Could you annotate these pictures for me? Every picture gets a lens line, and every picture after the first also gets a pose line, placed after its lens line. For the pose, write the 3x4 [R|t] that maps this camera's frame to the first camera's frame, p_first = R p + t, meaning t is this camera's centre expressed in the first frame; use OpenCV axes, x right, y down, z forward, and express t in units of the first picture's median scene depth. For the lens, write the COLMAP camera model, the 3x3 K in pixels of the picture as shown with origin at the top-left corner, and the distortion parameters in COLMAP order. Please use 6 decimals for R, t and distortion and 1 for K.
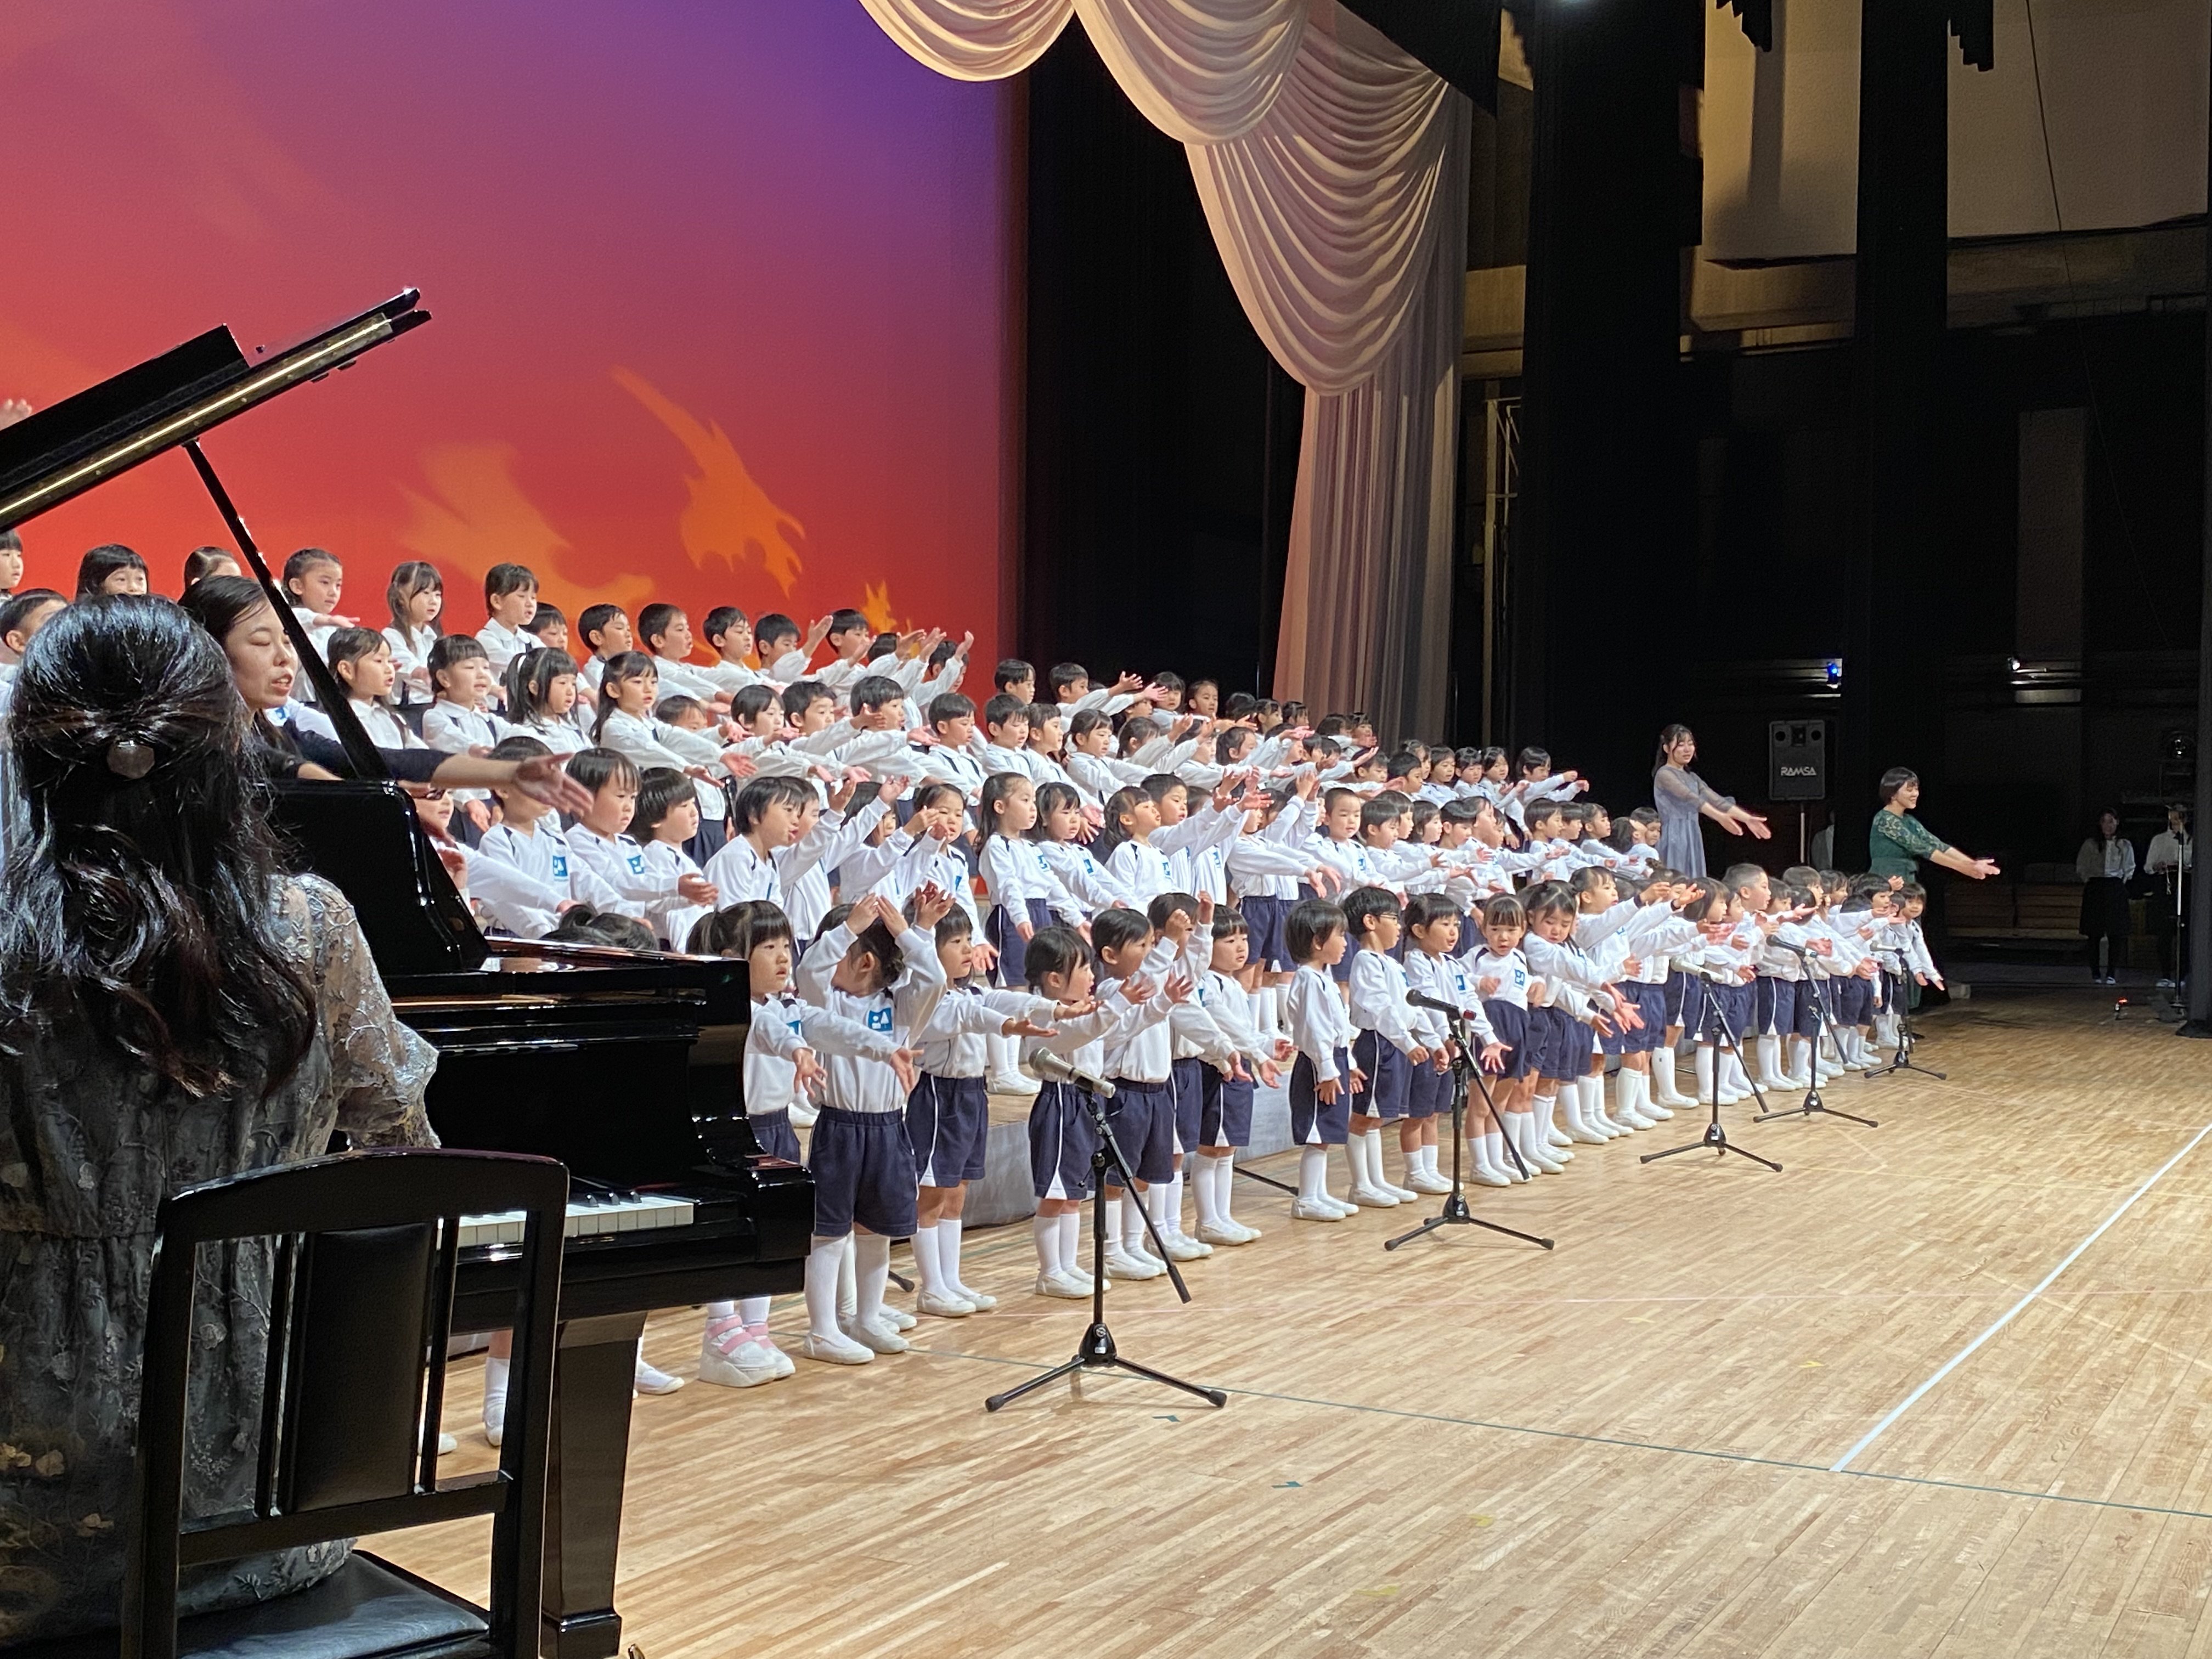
lens RADIAL K [[2571.3, 0, 1118.4], [0, 2571.3, 789.5], [0, 0, 1]] dist [0.059896, 0.000000]
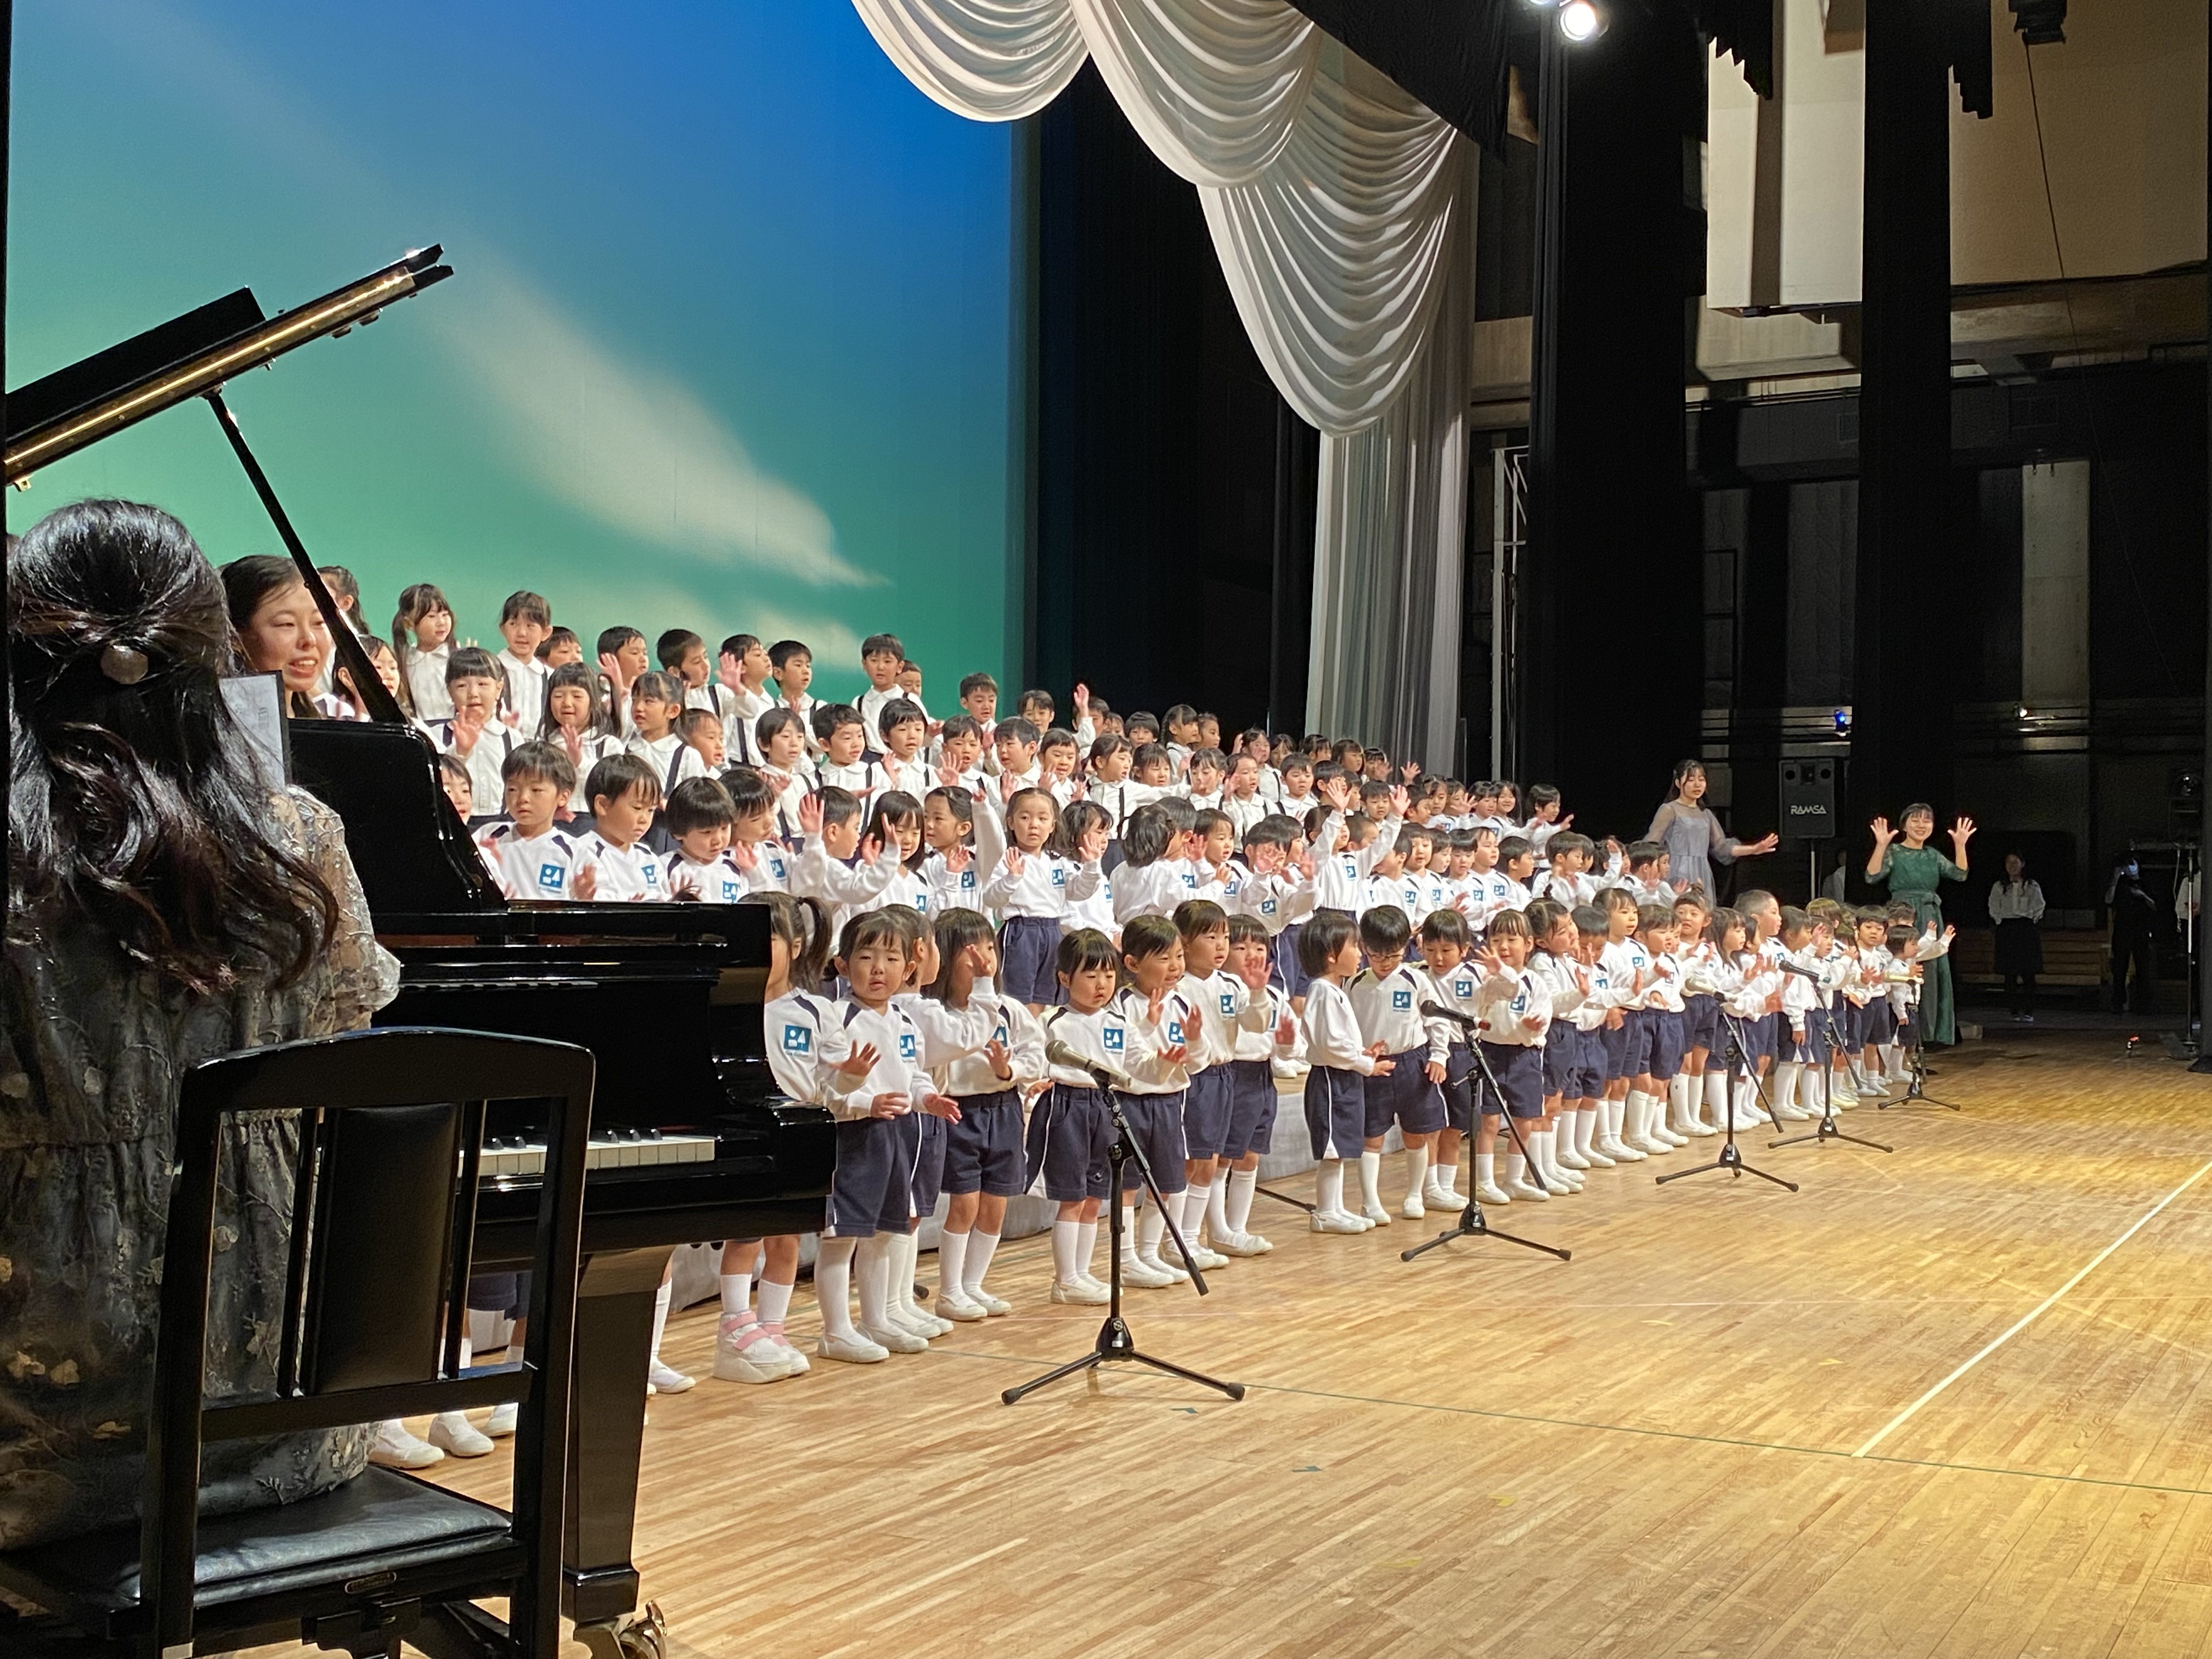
lens RADIAL K [[2571.3, 0, 1146.1], [0, 2571.3, 776.4], [0, 0, 1]] dist [0.059896, 0.000000]
pose [[0.999973, -0.001384, 0.007231, -0.002441], [0.001606, 0.999524, -0.030817, 0.024280], [-0.007185, 0.030828, 0.999499, -0.000033]]
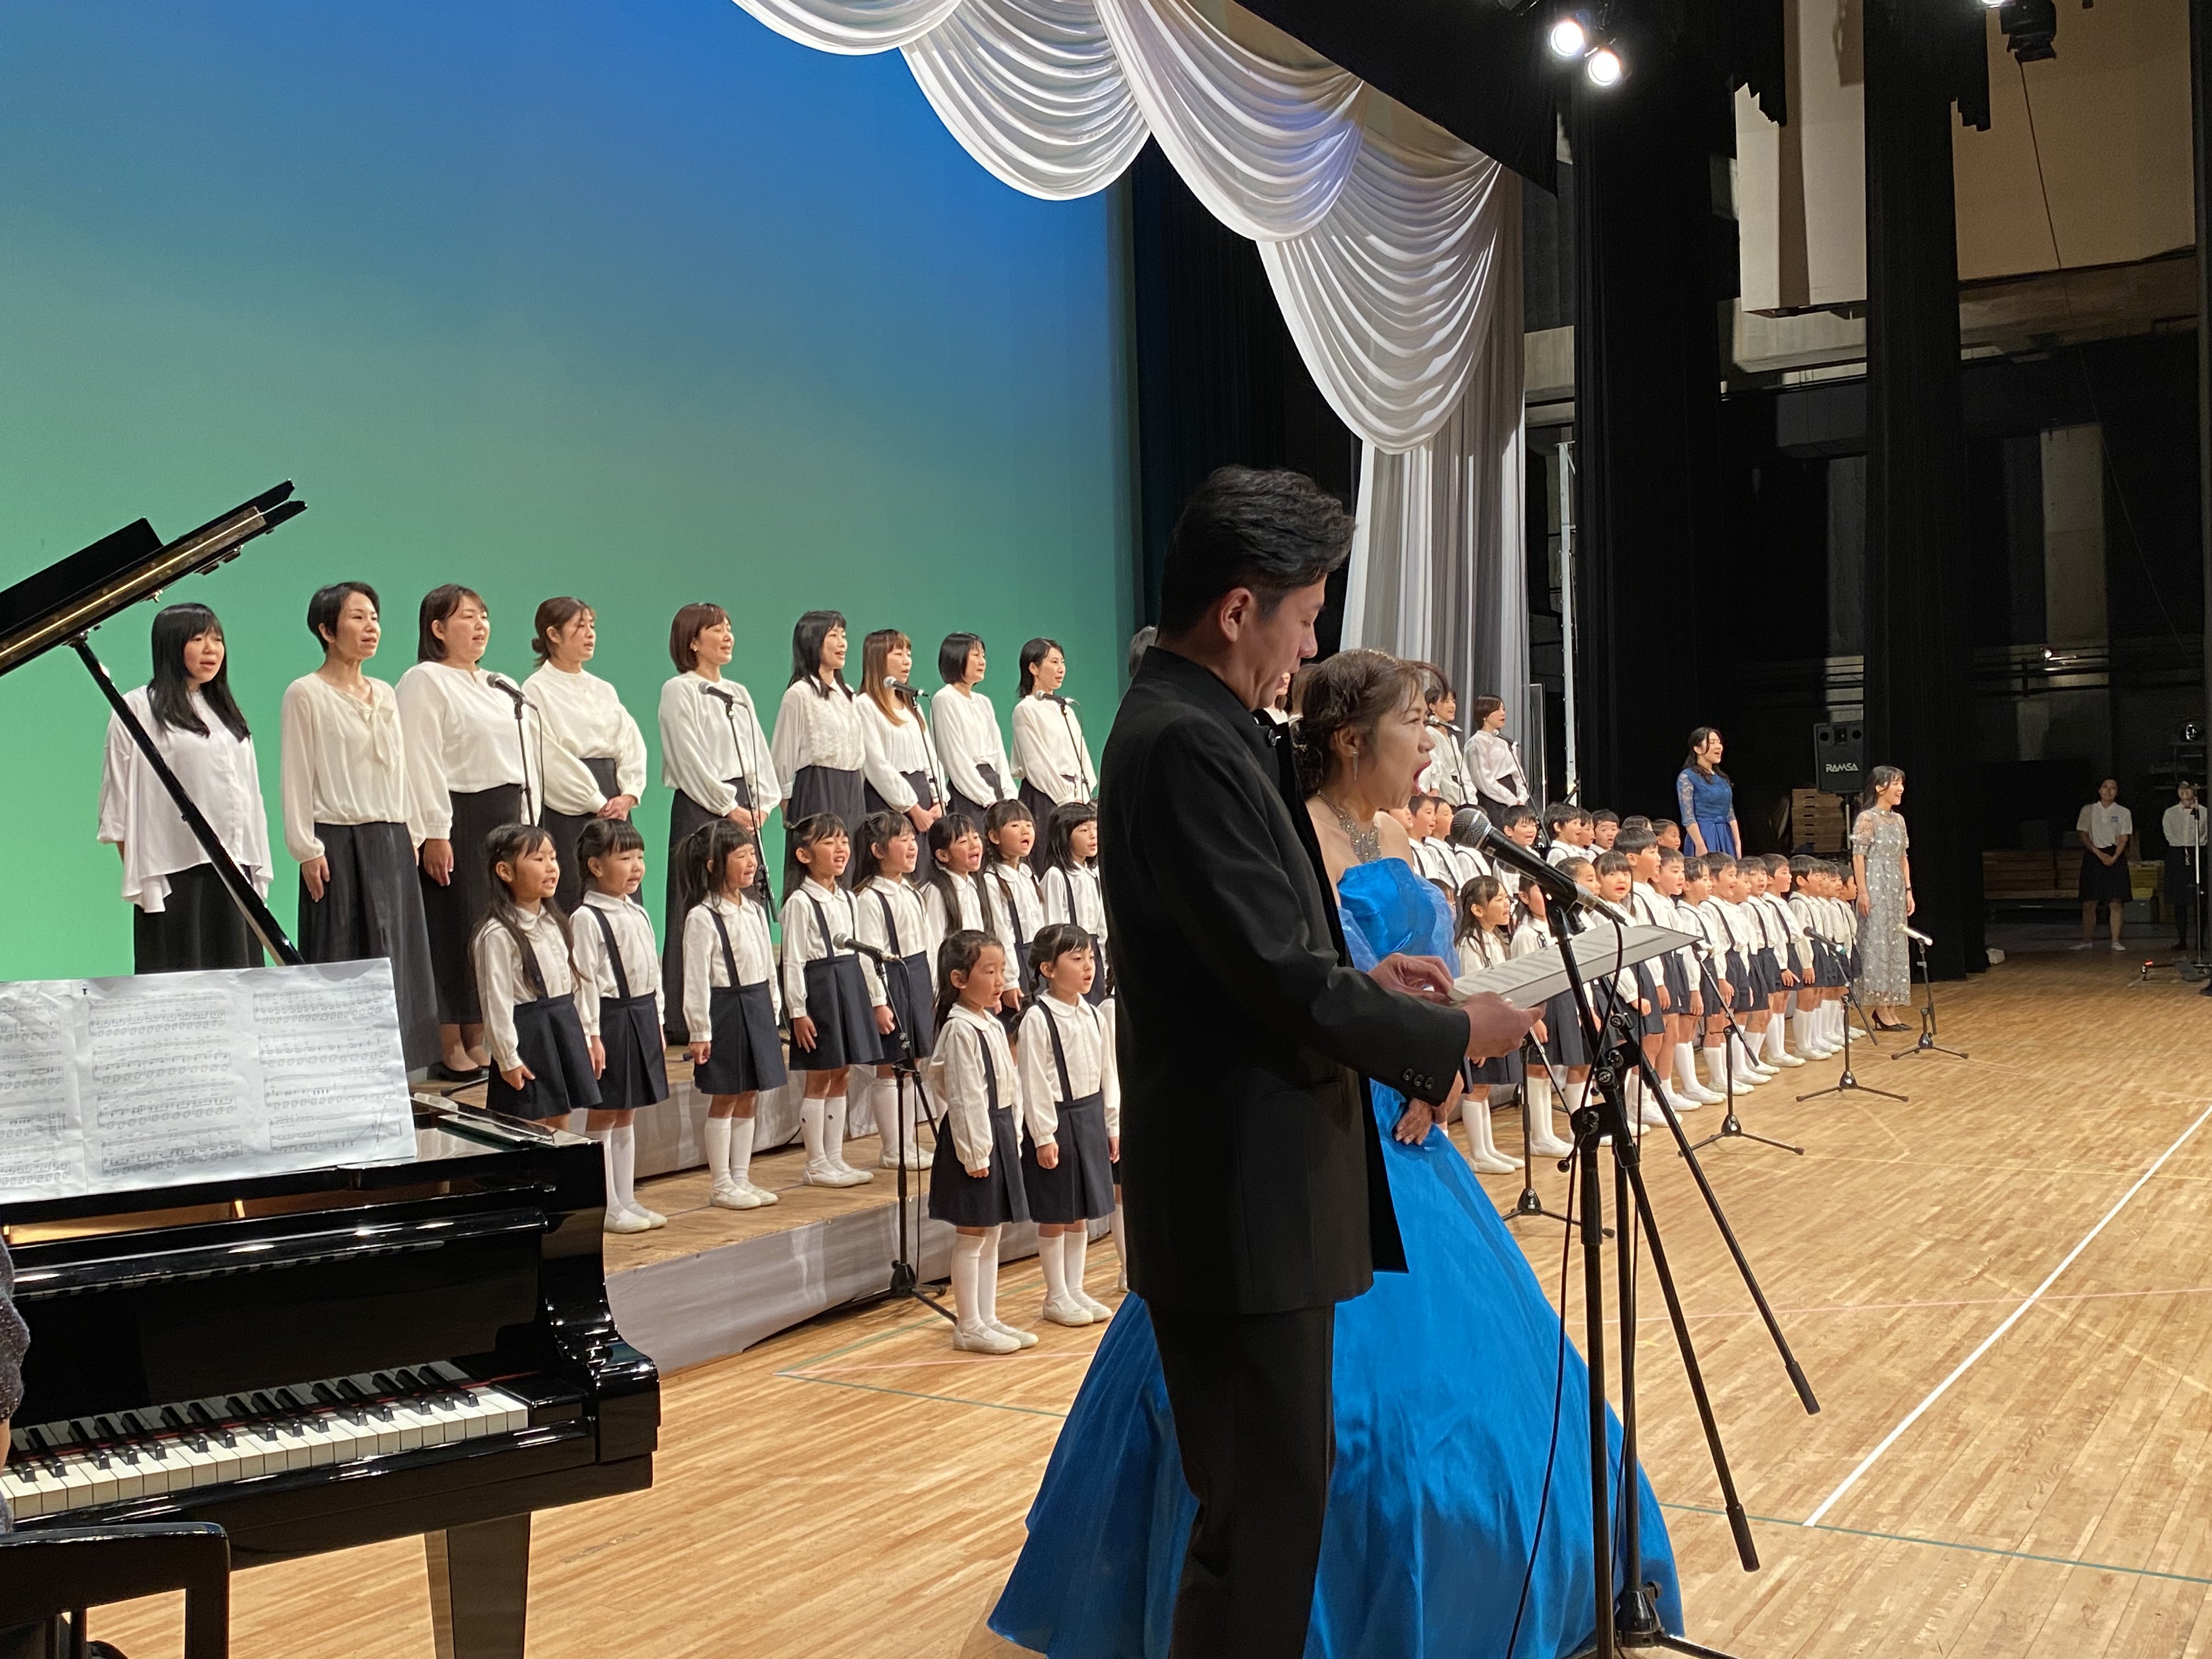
lens RADIAL K [[2172.9, 0, 1129.6], [0, 2172.9, 779.4], [0, 0, 1]] dist [0.036982, 0.000000]
pose [[0.996193, -0.043874, -0.075331, 0.065409], [0.043864, 0.999036, -0.001788, -0.032032], [0.075336, -0.001523, 0.997157, 0.087645]]
